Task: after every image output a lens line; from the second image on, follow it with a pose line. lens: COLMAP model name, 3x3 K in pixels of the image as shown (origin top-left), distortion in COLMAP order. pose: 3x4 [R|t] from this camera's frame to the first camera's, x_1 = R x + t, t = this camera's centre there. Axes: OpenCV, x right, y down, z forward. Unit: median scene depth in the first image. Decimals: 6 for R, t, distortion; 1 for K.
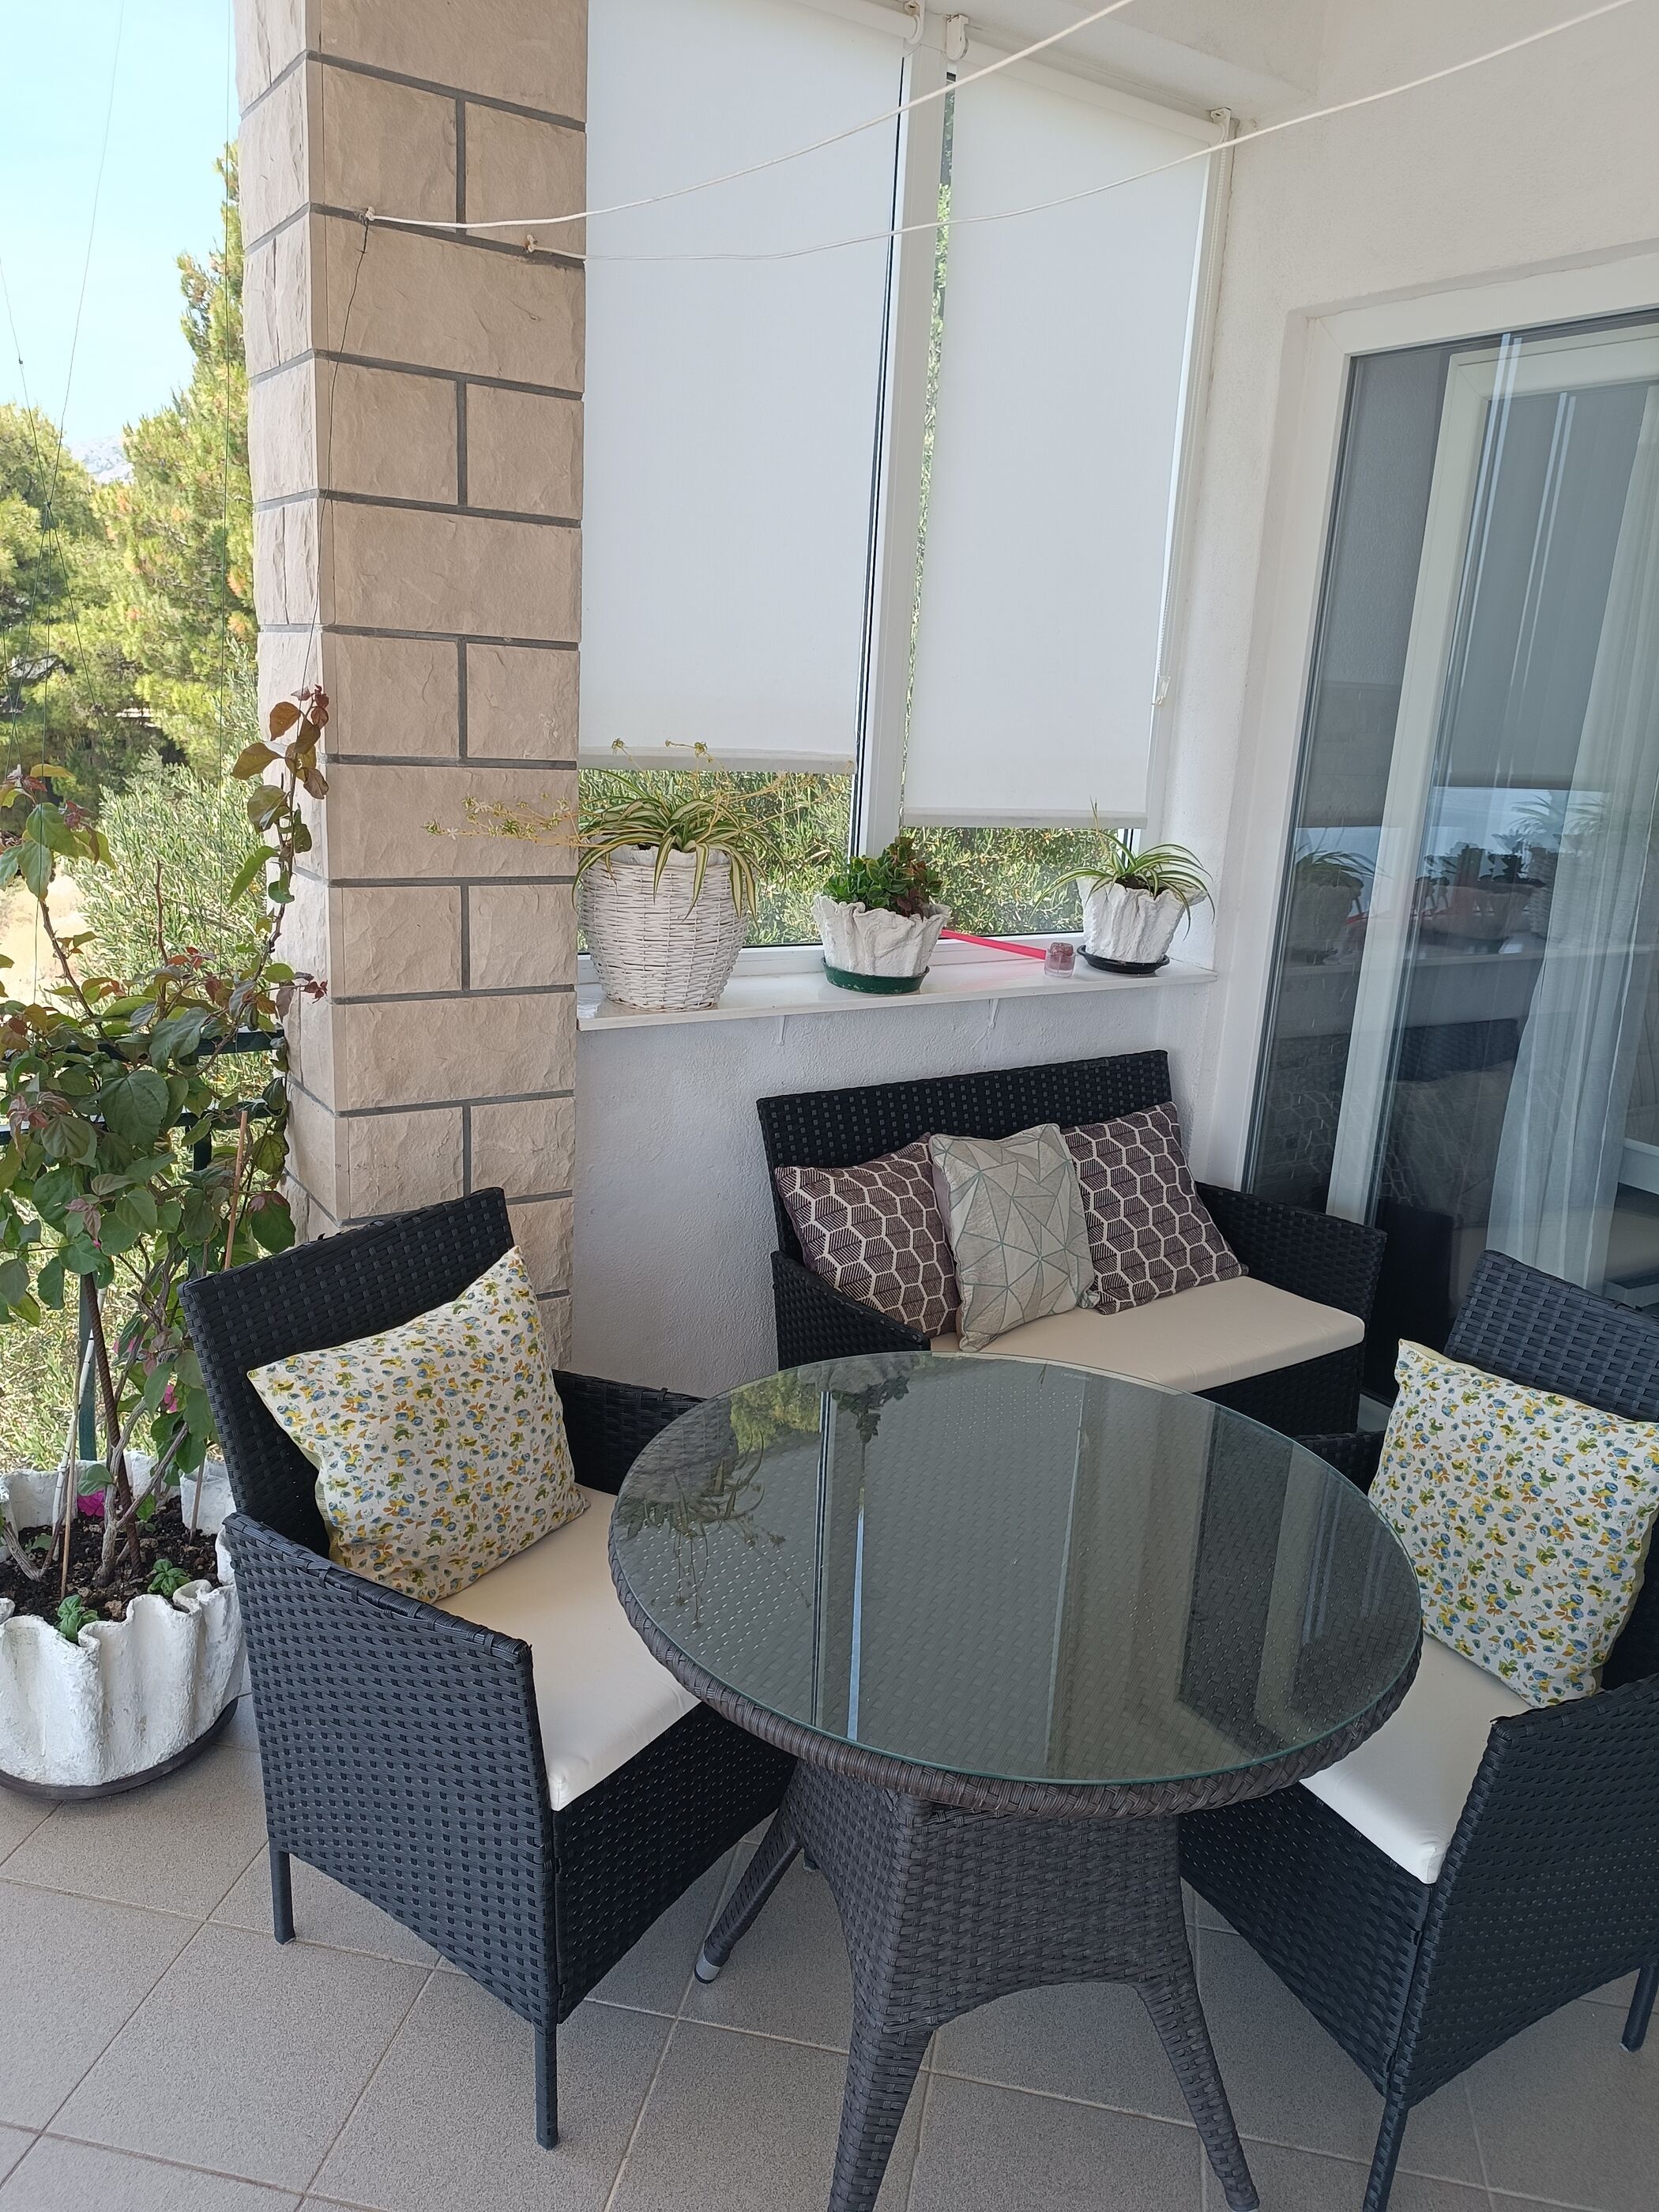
lens RADIAL K [[1605.5, 0, 829.5], [0, 1605.5, 1106.0], [0, 0, 1]] dist [0.047937, -0.039197]
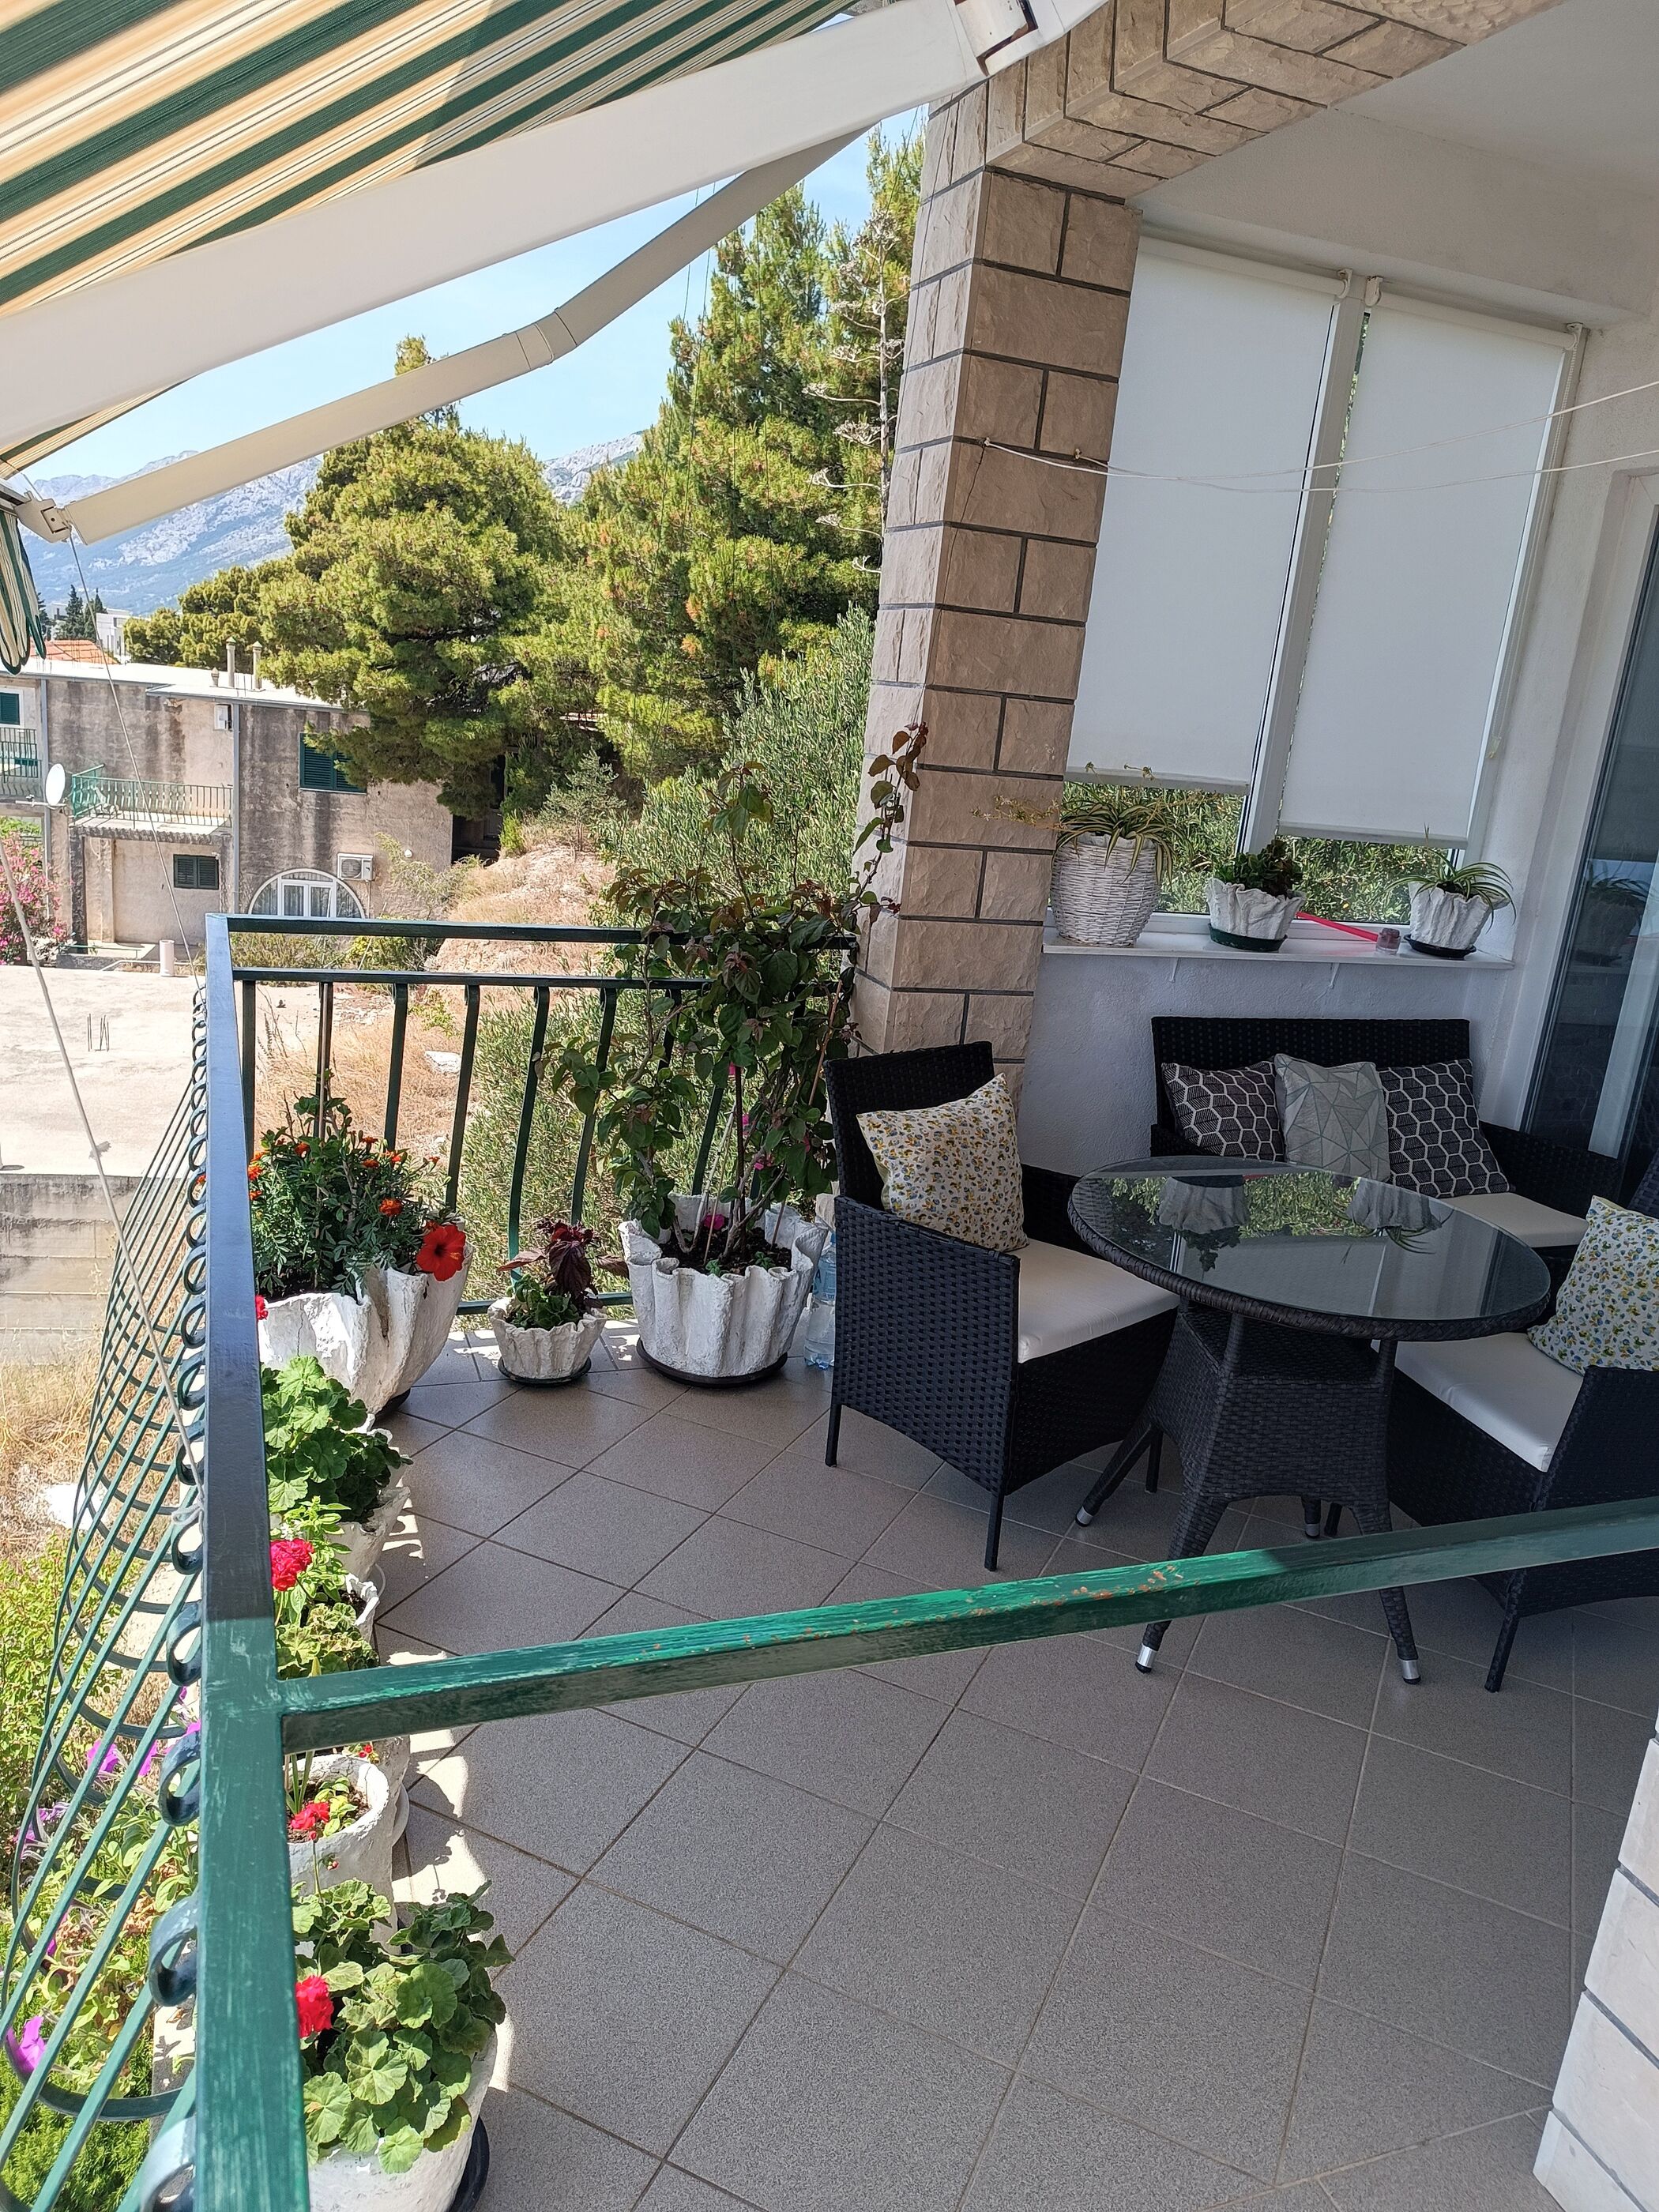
lens RADIAL K [[1611.0, 0, 829.5], [0, 1611.0, 1106.0], [0, 0, 1]] dist [0.085862, -0.145243]
pose [[0.973671, 0.098666, -0.205500, -0.022466], [-0.101872, 0.994785, -0.005051, 0.115887], [0.203930, 0.025852, 0.978644, -0.489209]]
